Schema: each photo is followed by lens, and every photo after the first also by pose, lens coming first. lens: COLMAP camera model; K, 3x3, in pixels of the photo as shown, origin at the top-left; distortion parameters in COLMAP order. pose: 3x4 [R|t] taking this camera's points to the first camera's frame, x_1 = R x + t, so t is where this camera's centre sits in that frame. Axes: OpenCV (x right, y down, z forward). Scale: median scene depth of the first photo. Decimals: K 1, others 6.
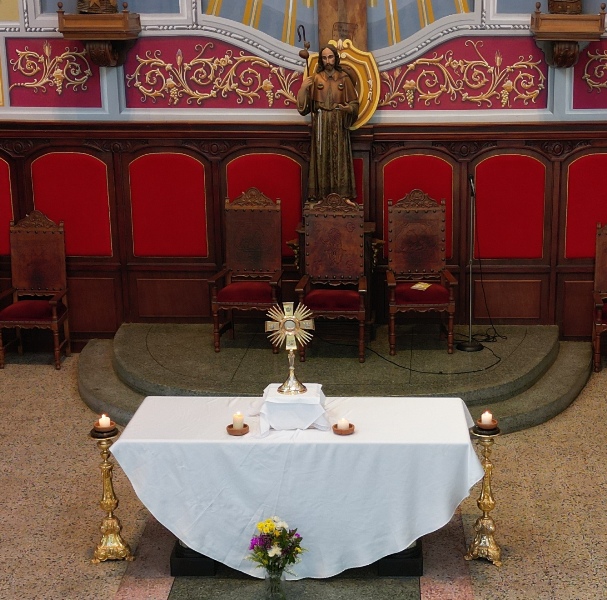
lens RADIAL K [[1276.9, 0, 380.0], [0, 1276.9, 367.8], [0, 0, 1]] dist [0.175361, -0.492876]
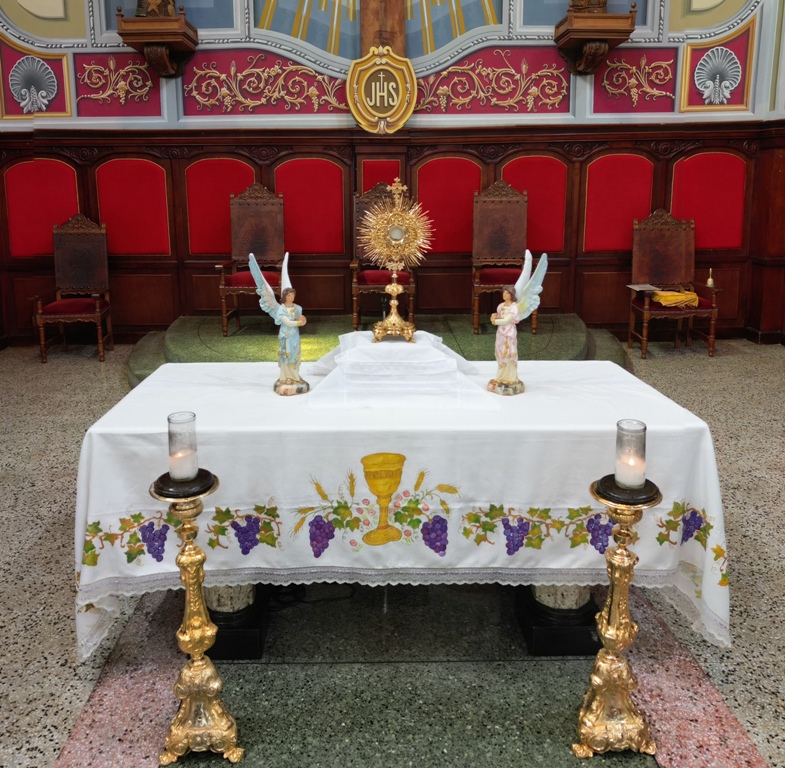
lens RADIAL K [[677.6, 0, 362.4], [0, 677.6, 312.3], [0, 0, 1]] dist [0.143660, -0.284990]
pose [[0.999853, -0.008890, 0.014639, -0.055689], [0.010302, 0.995000, -0.099340, 0.023271], [-0.013683, 0.099477, 0.994946, 0.441896]]
